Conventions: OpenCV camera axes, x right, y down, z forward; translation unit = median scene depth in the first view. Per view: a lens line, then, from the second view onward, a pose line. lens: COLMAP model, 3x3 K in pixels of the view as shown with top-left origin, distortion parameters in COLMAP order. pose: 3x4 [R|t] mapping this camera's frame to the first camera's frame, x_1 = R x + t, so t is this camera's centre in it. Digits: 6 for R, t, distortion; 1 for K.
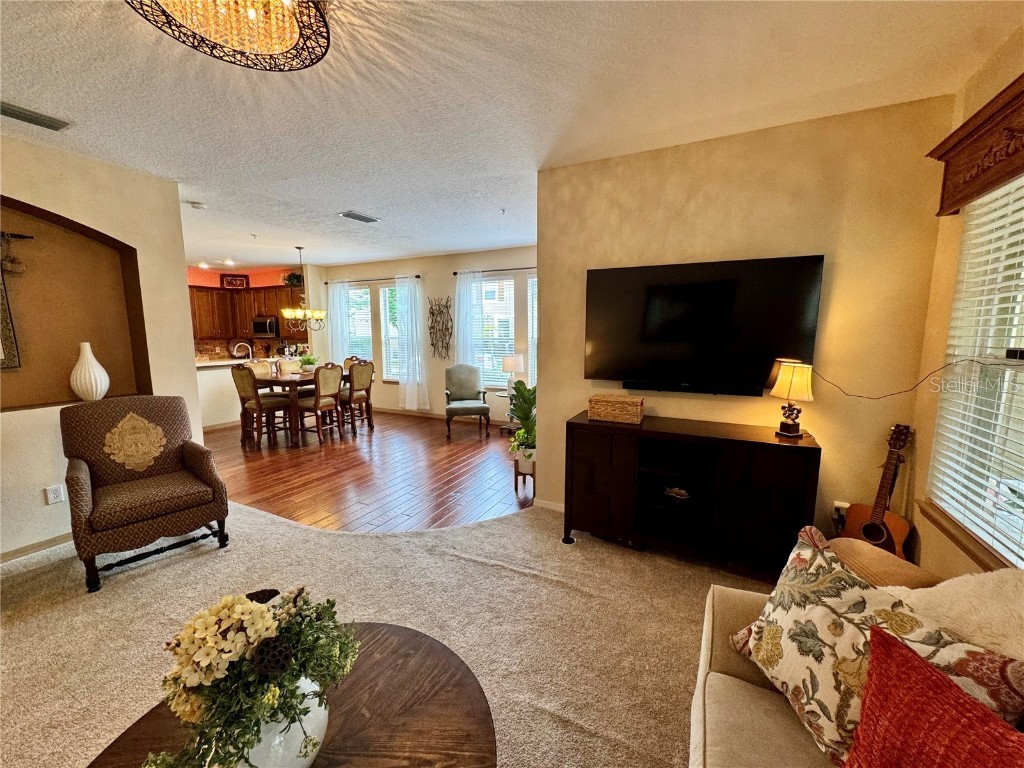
lens RADIAL K [[411.6, 0, 513.1], [0, 411.6, 386.4], [0, 0, 1]] dist [-0.000468, 0.000181]
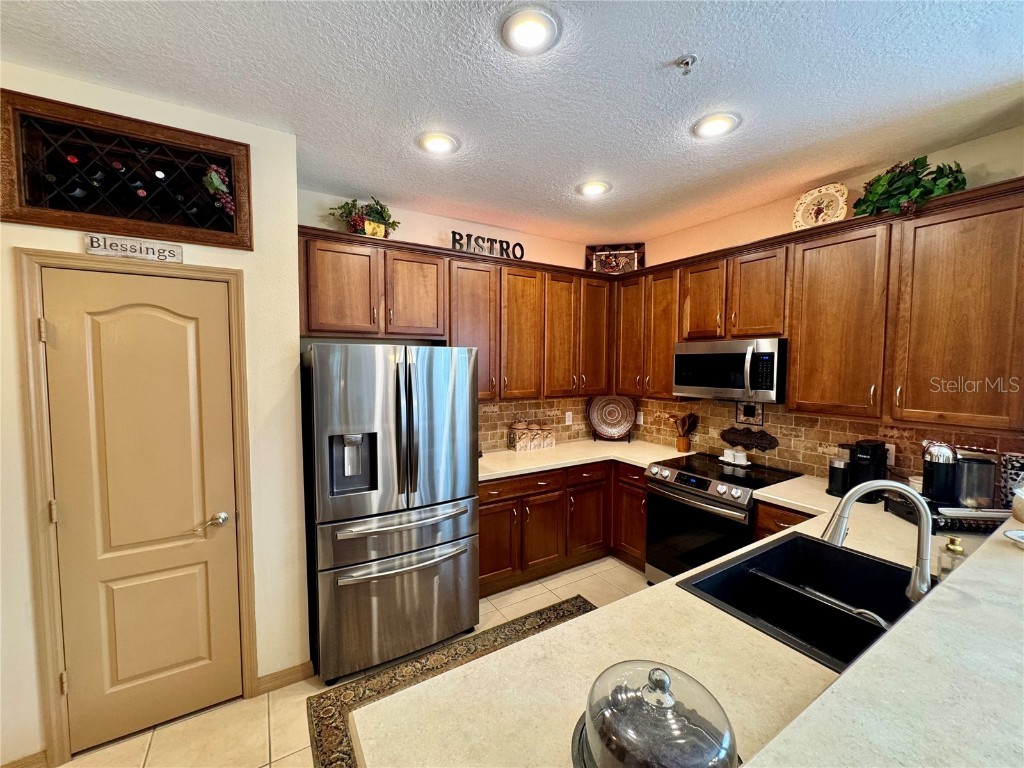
lens RADIAL K [[411.6, 0, 513.1], [0, 411.6, 386.4], [0, 0, 1]] dist [-0.000468, 0.000181]
pose [[0.848341, 0.034336, -0.528335, -0.694734], [-0.073228, 0.995914, -0.052858, -0.122999], [0.524361, 0.083530, 0.847389, 0.772439]]
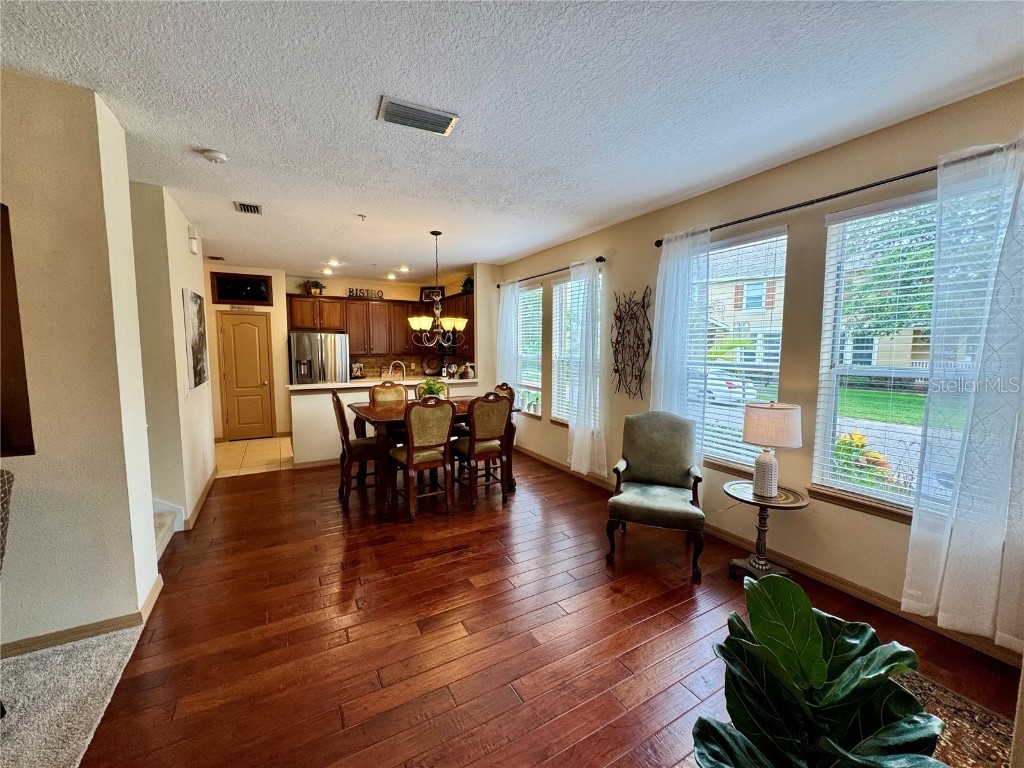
lens RADIAL K [[411.6, 0, 513.1], [0, 411.6, 386.4], [0, 0, 1]] dist [-0.000468, 0.000181]
pose [[0.833902, 0.056889, -0.548973, 0.006793], [-0.077505, 0.996888, -0.014426, -0.059259], [0.546444, 0.054578, 0.835715, 0.424048]]
